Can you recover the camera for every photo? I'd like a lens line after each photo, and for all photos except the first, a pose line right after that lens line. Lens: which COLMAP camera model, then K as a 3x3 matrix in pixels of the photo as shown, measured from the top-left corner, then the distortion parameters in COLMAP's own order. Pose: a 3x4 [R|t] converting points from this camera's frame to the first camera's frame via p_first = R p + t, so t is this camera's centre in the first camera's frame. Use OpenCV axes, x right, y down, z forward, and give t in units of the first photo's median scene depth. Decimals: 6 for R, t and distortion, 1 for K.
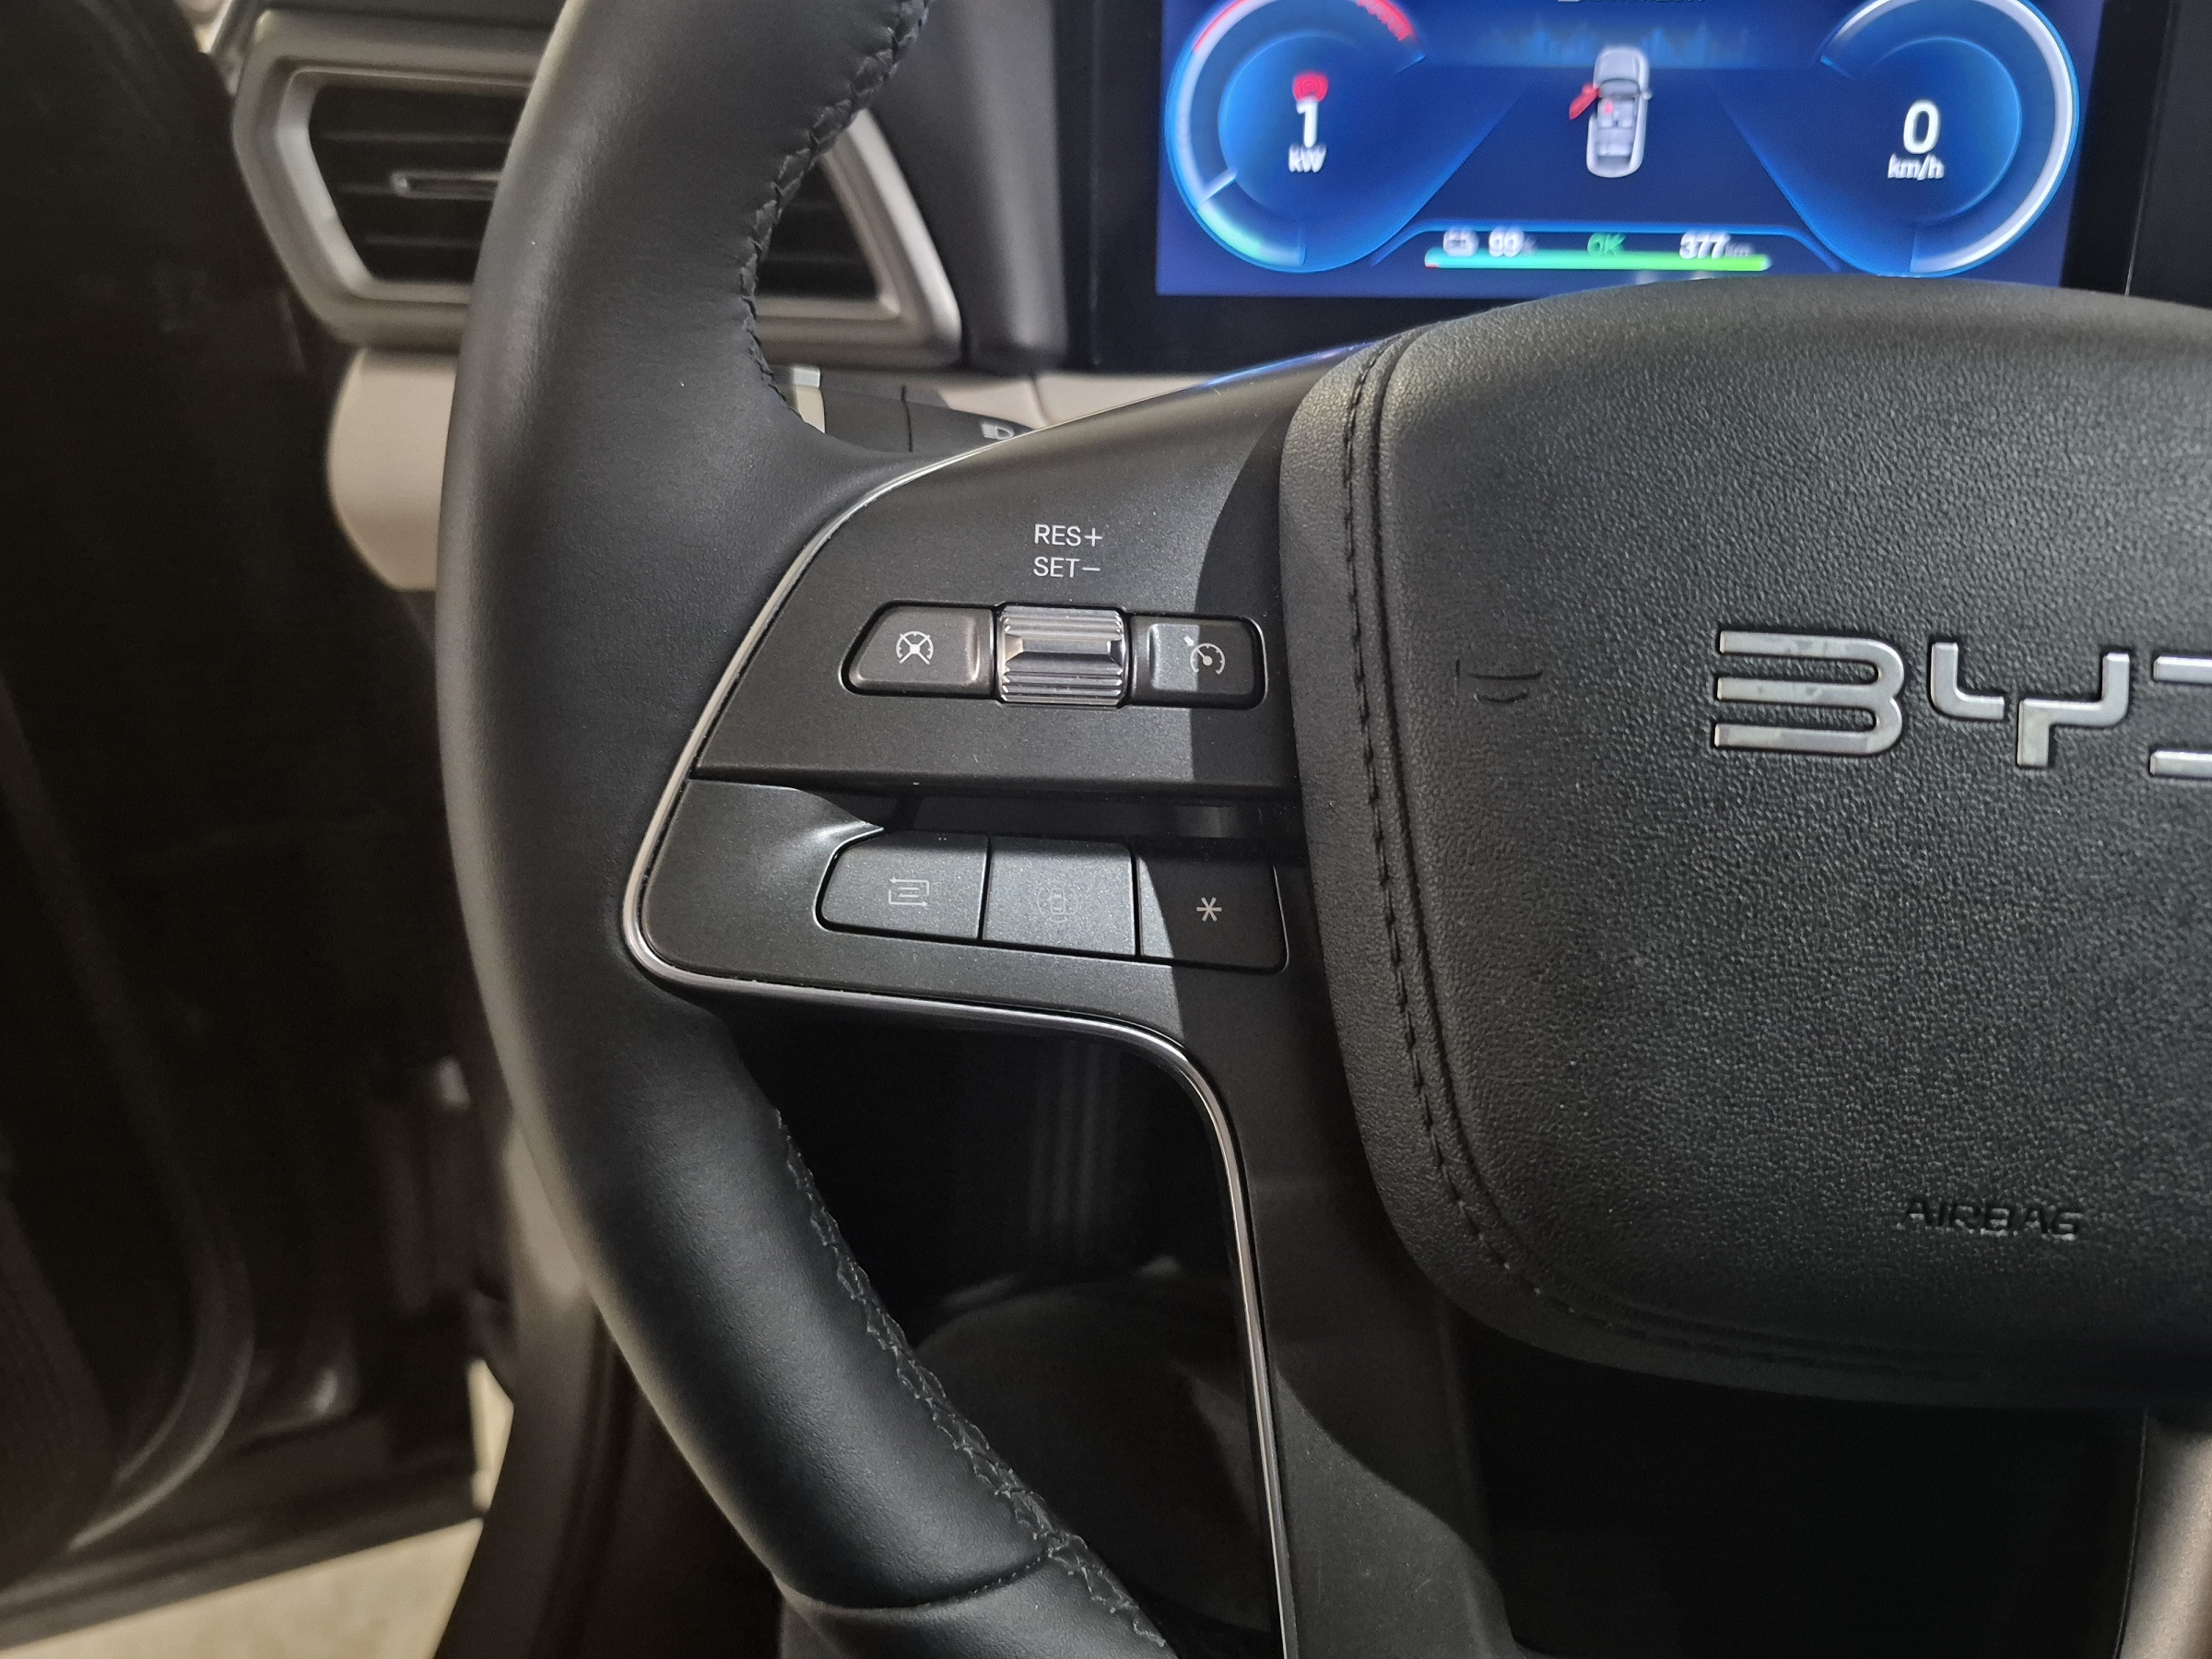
lens RADIAL K [[1623.7, 0, 1100.5], [0, 1623.7, 831.2], [0, 0, 1]] dist [0.033615, -0.085496]
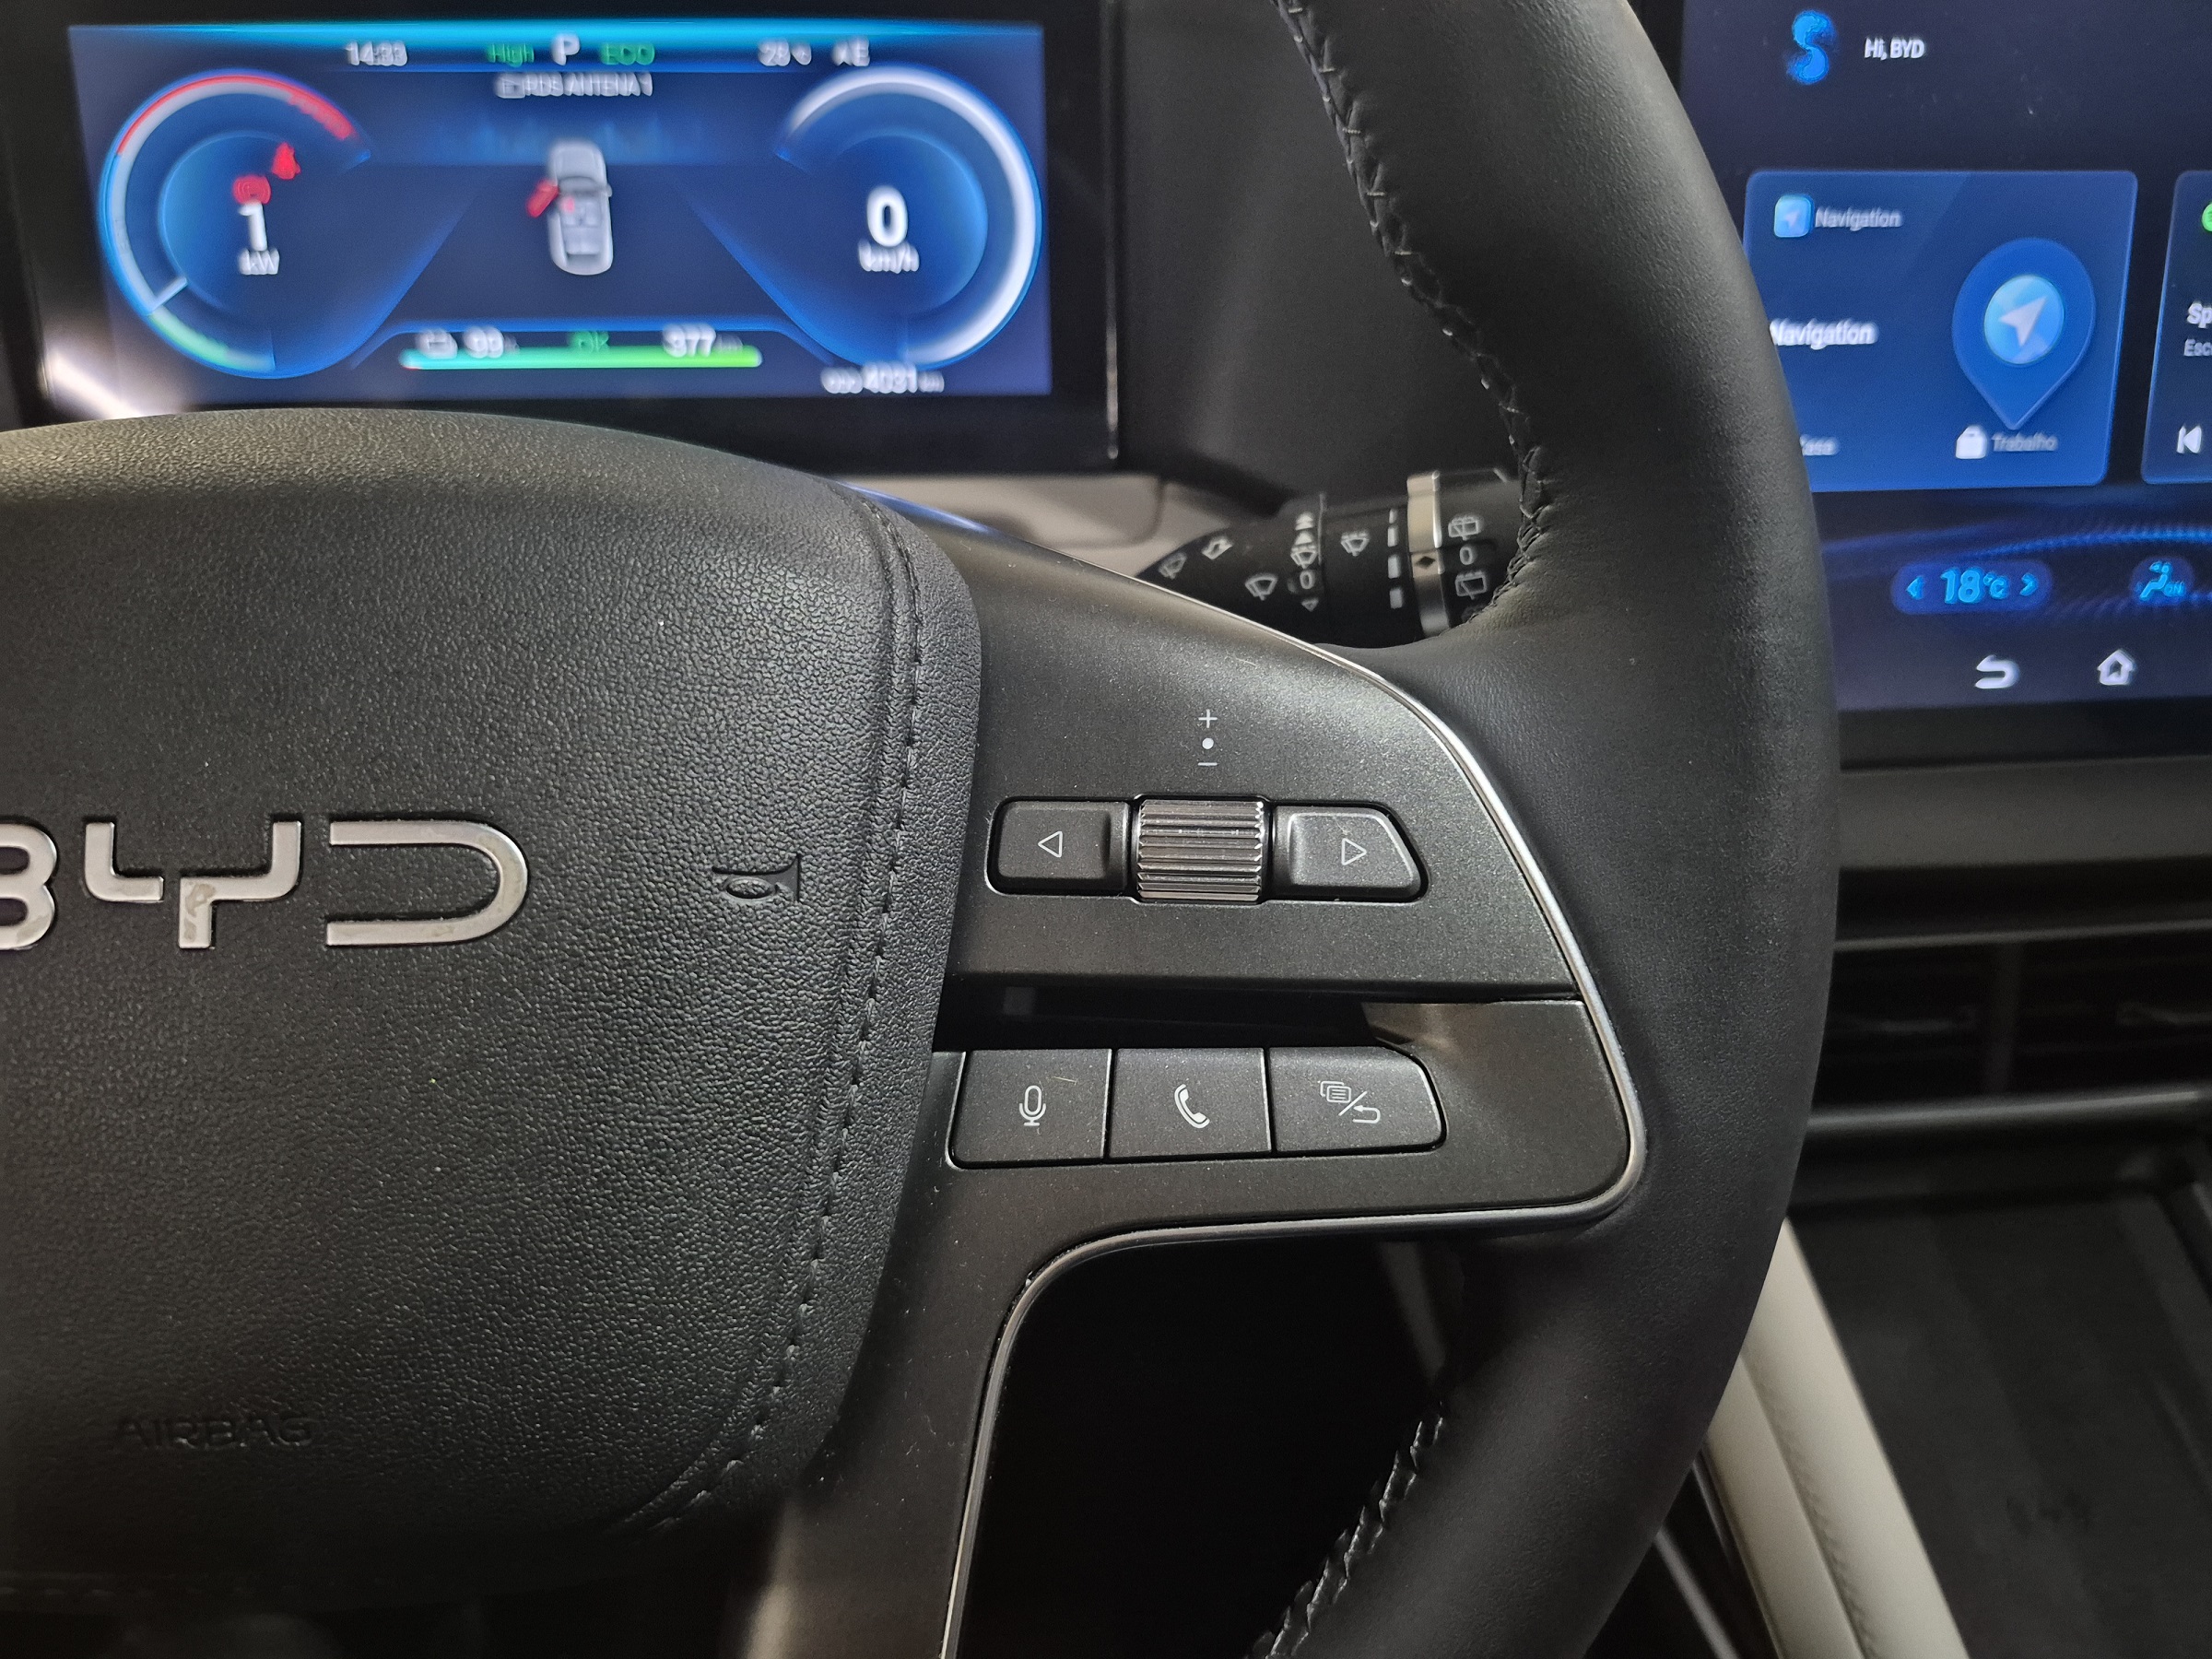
lens RADIAL K [[1623.7, 0, 1100.5], [0, 1623.7, 831.2], [0, 0, 1]] dist [0.033615, -0.085496]
pose [[0.983554, -0.073221, 0.165107, 0.436658], [0.077961, 0.996705, -0.022405, -0.021511], [-0.162922, 0.034909, 0.986021, -0.006545]]
